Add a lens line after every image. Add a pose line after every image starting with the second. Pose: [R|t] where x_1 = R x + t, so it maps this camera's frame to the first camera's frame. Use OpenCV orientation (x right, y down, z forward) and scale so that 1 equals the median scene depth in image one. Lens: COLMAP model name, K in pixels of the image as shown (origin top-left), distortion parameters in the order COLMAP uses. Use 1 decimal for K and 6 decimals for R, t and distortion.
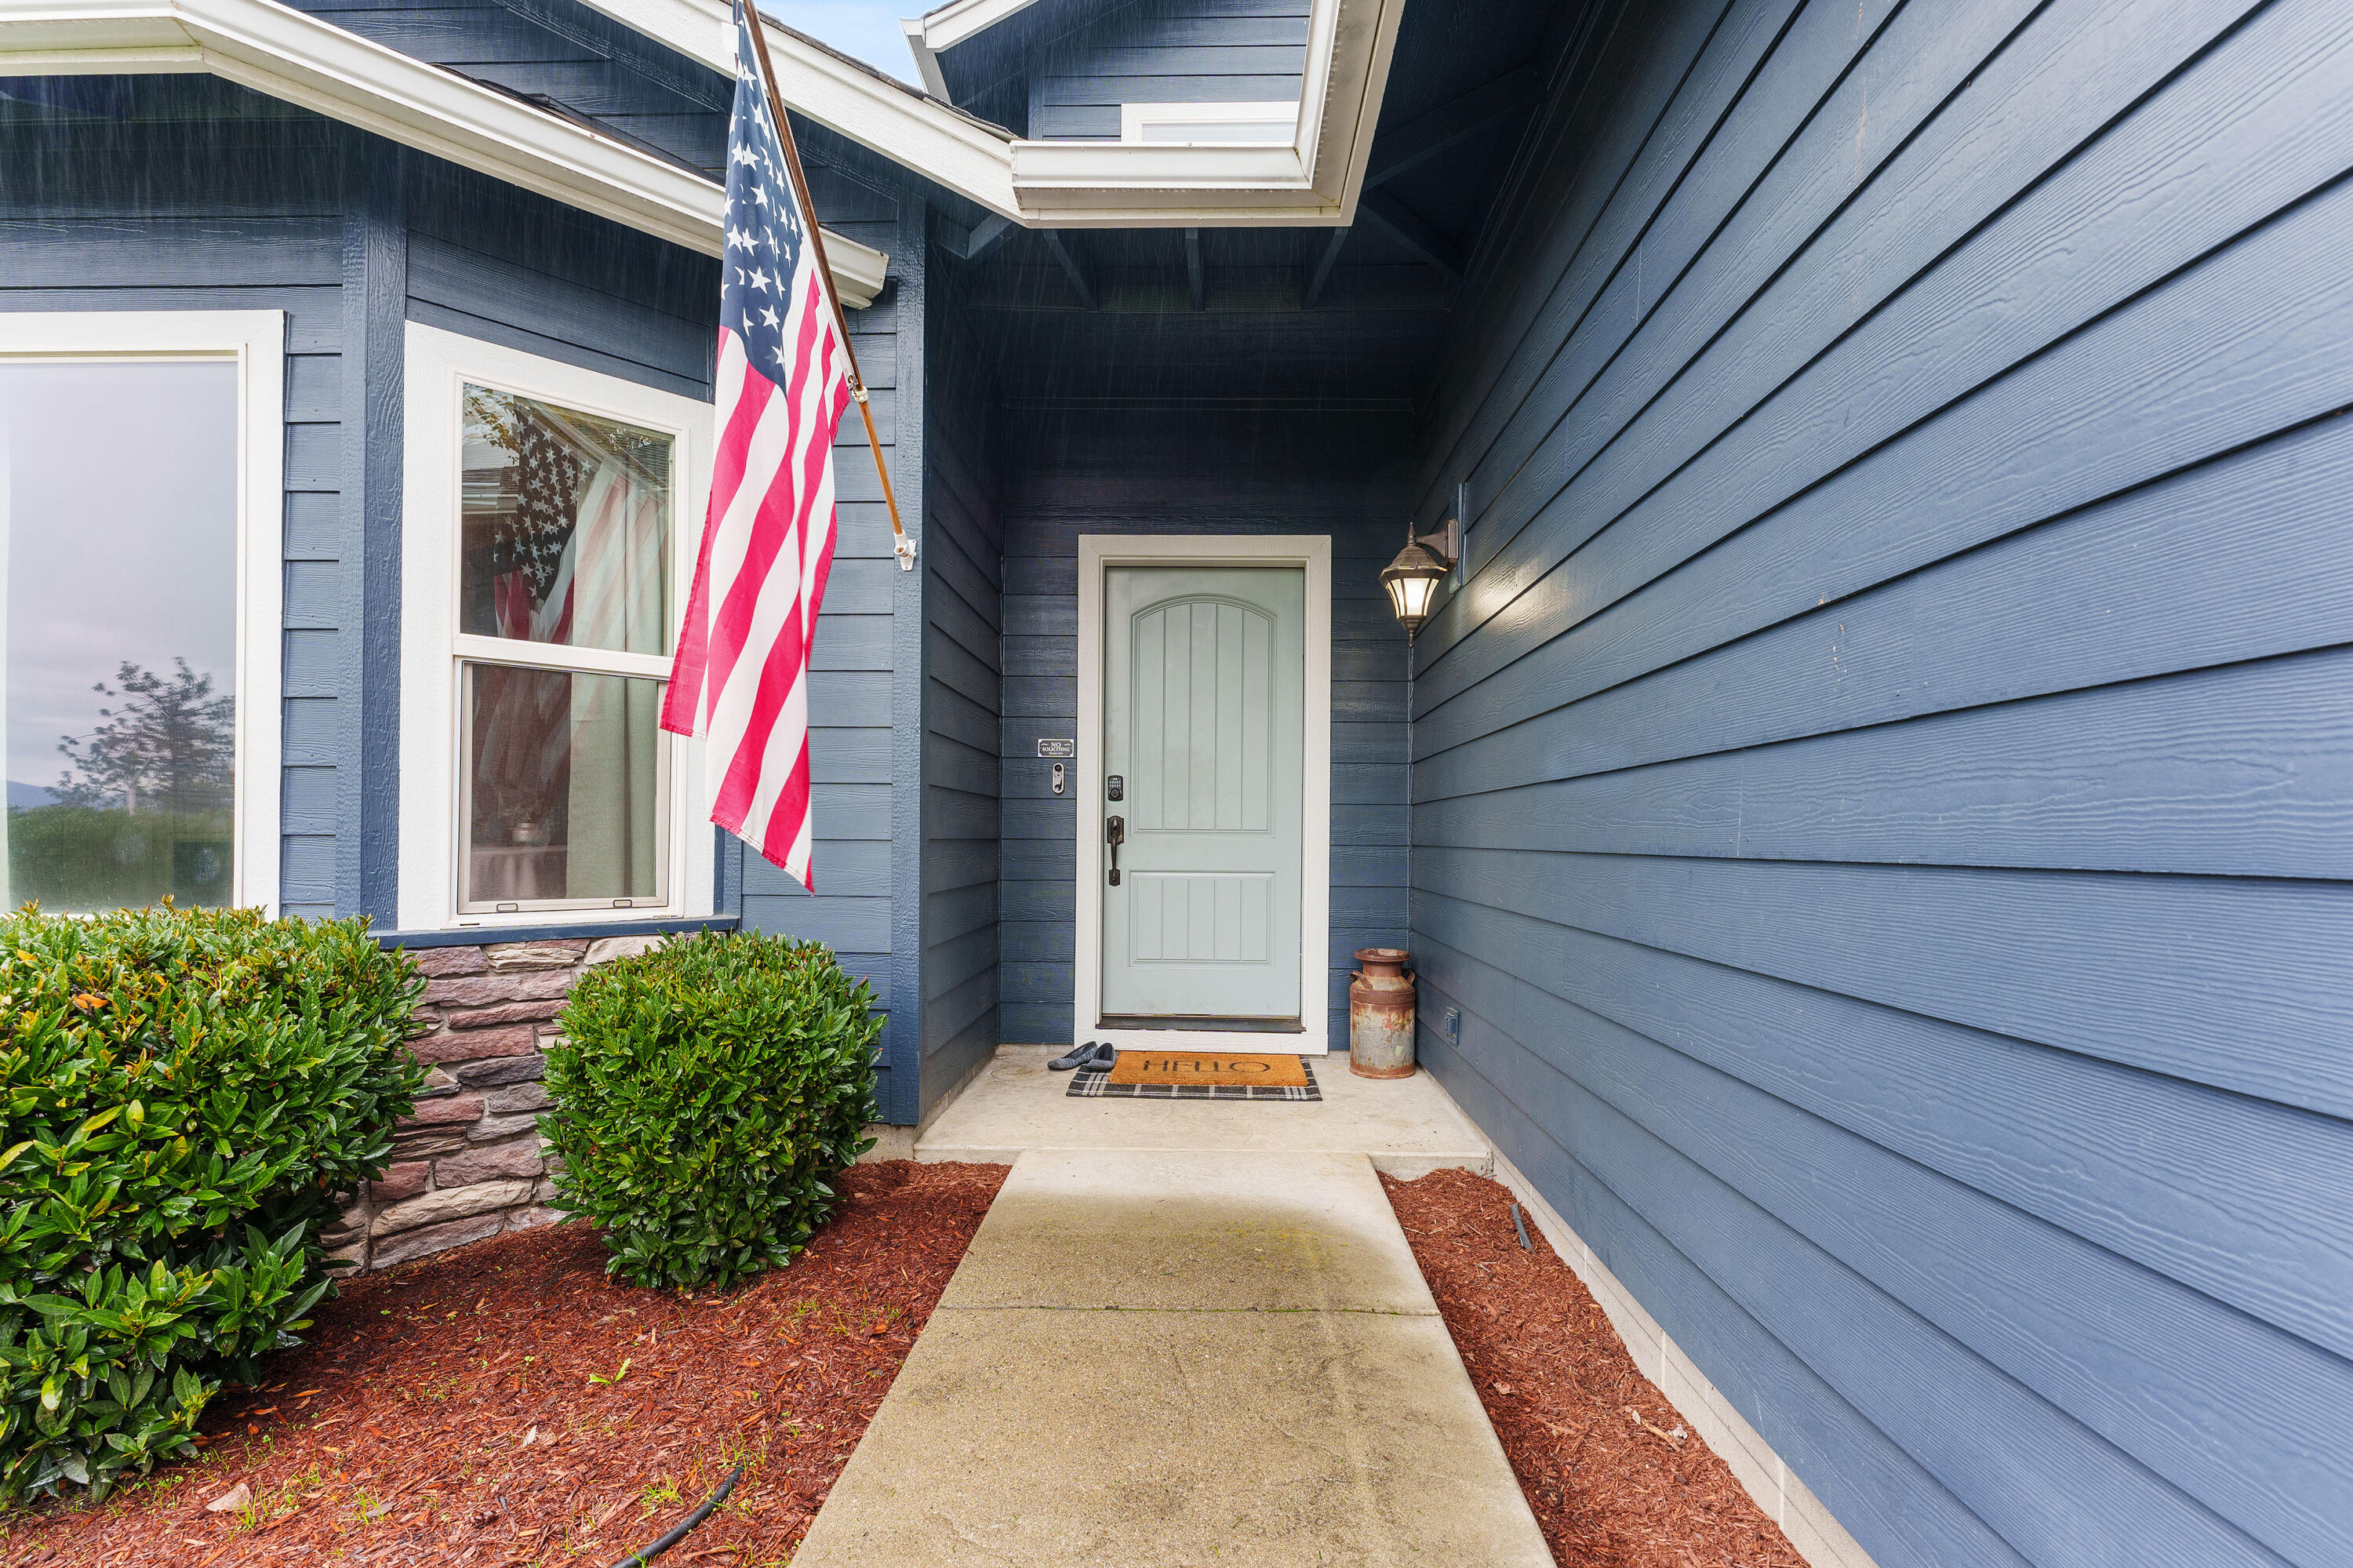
lens RADIAL K [[991.3, 0, 1180.9], [0, 991.3, 845.4], [0, 0, 1]] dist [-0.001783, -0.000484]
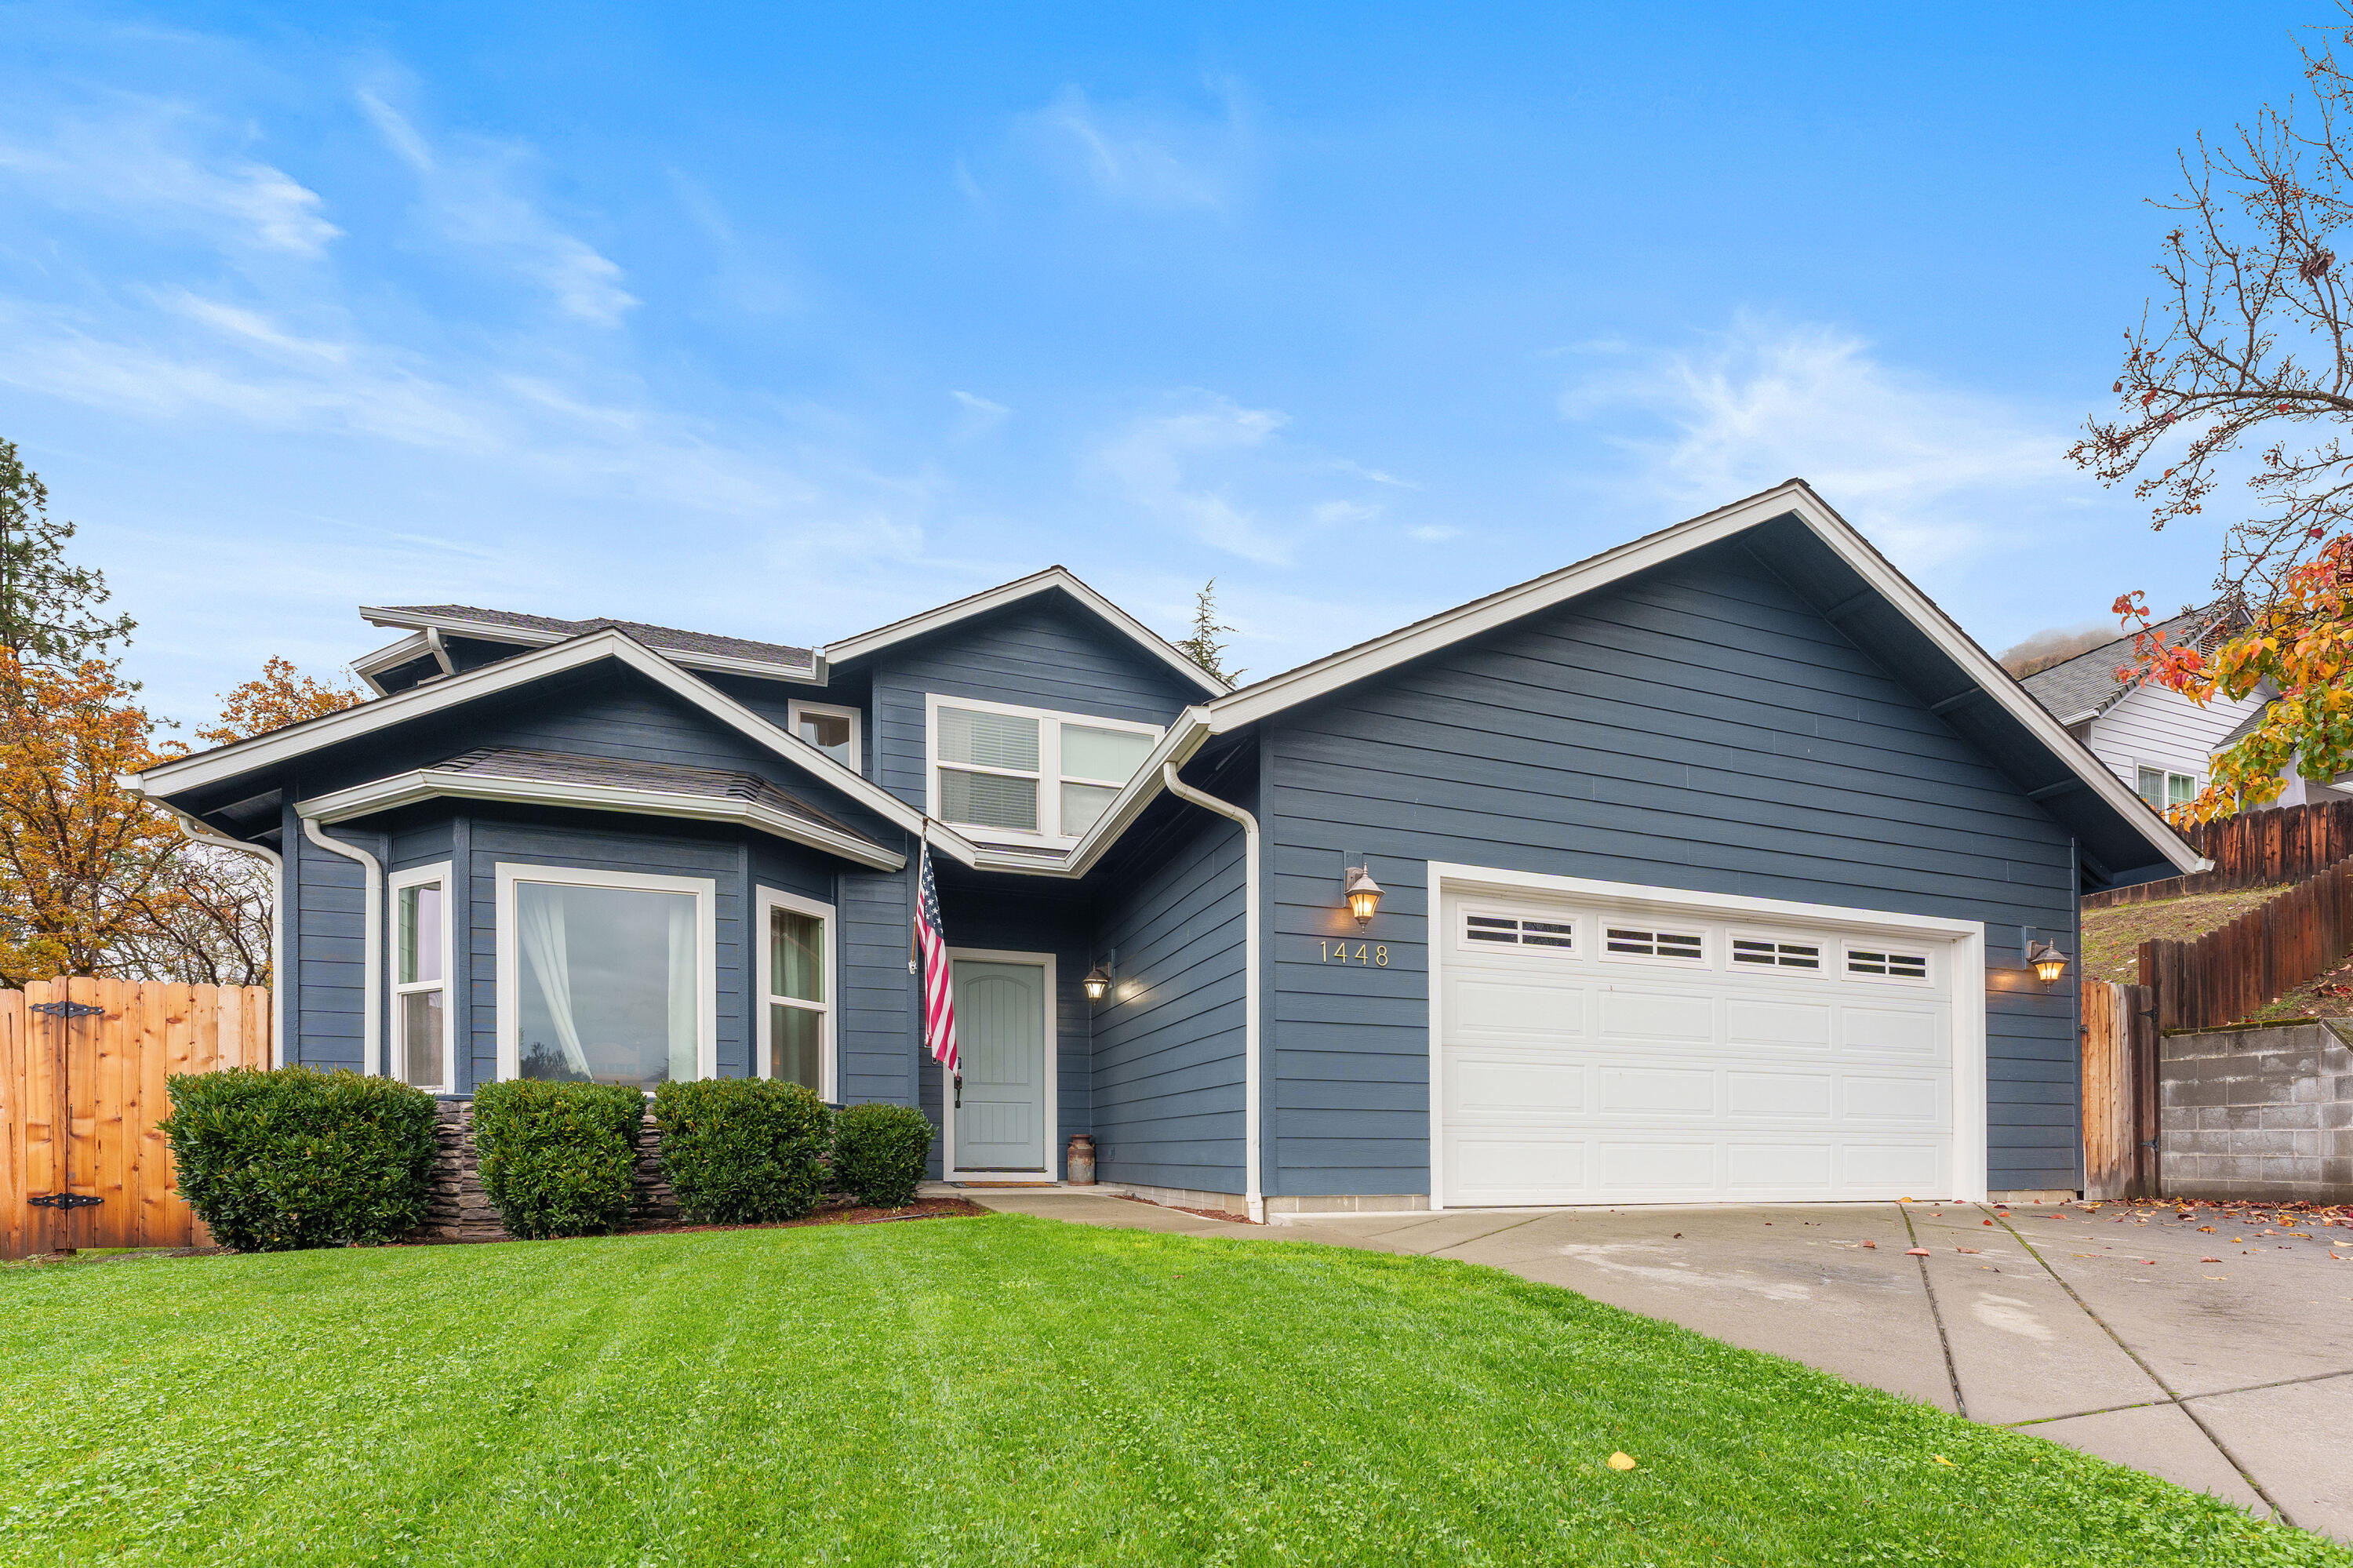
lens RADIAL K [[1096.7, 0, 1212.8], [0, 1096.7, 1170.7], [0, 0, 1]] dist [-0.000075, -0.000381]
pose [[0.926012, -0.012013, 0.377304, -0.489973], [0.011861, 0.999926, 0.002727, 0.189914], [-0.377309, 0.001950, 0.926086, -1.528560]]
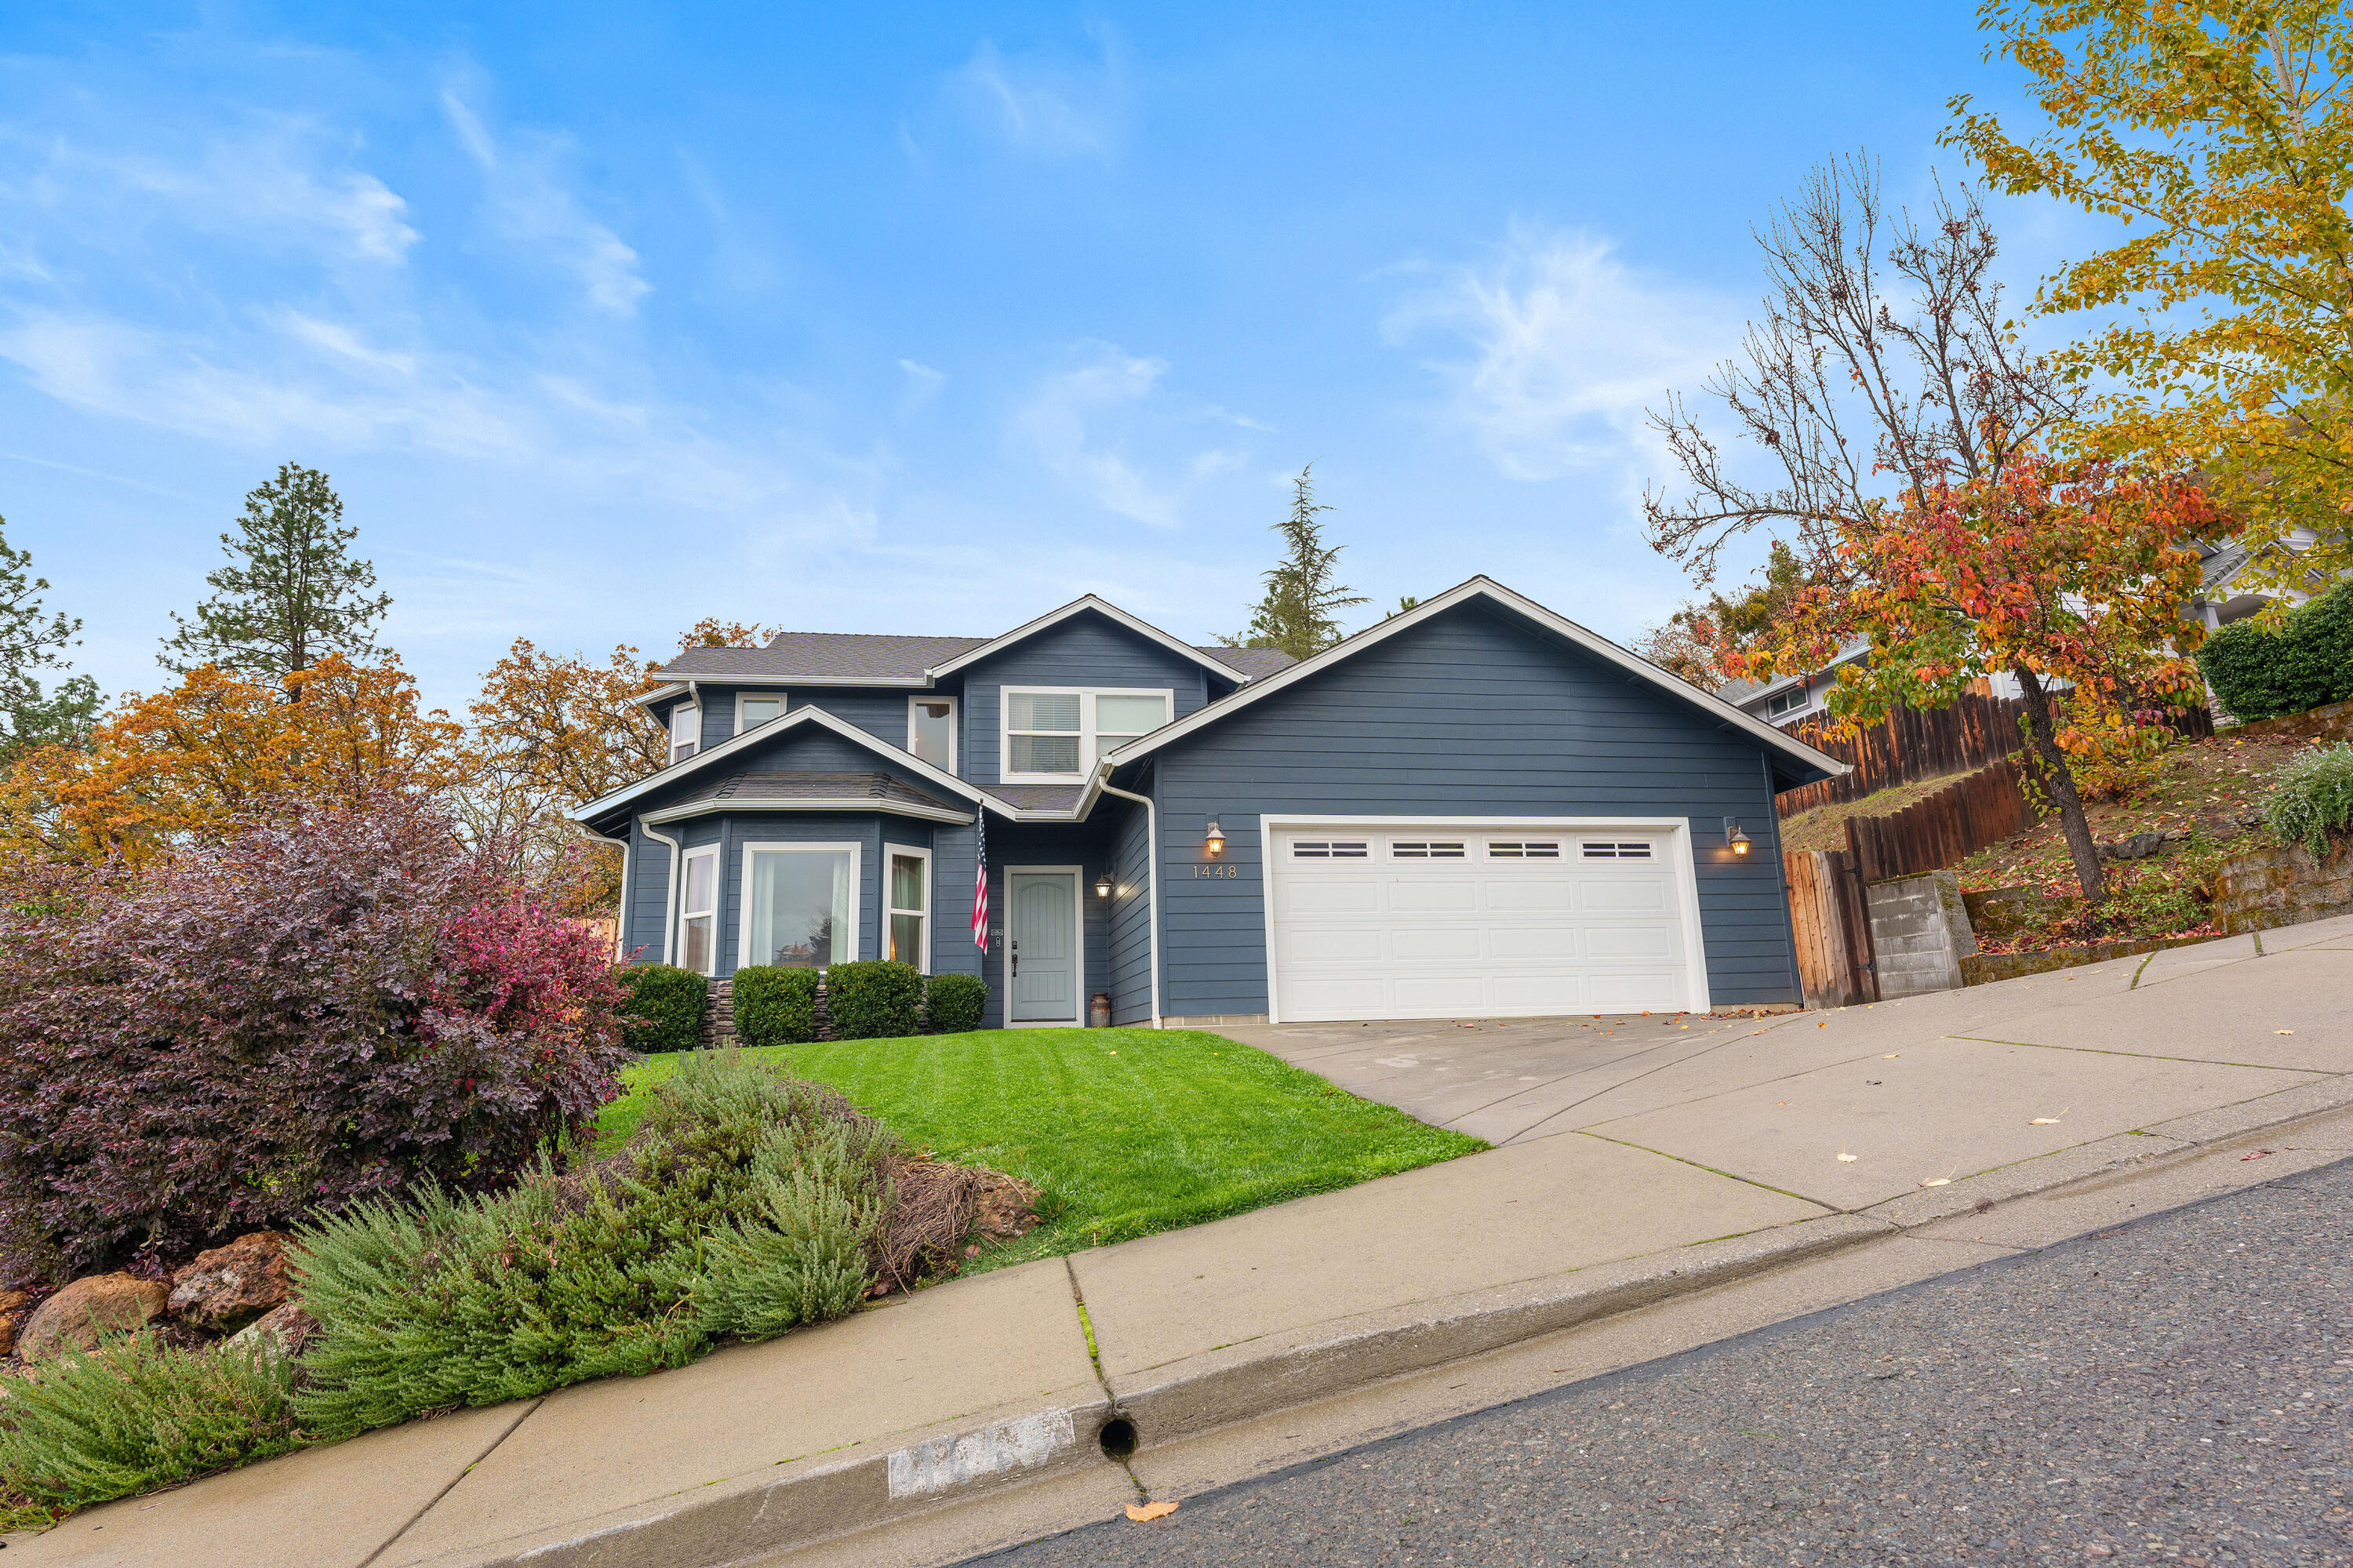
lens RADIAL K [[1330.4, 0, 1198.4], [0, 1330.4, 769.5], [0, 0, 1]] dist [-0.009177, -0.000333]
pose [[0.974144, 0.010059, 0.225706, -0.484155], [0.040796, 0.974756, -0.219515, 0.368253], [-0.222216, 0.223047, 0.949142, -3.431568]]
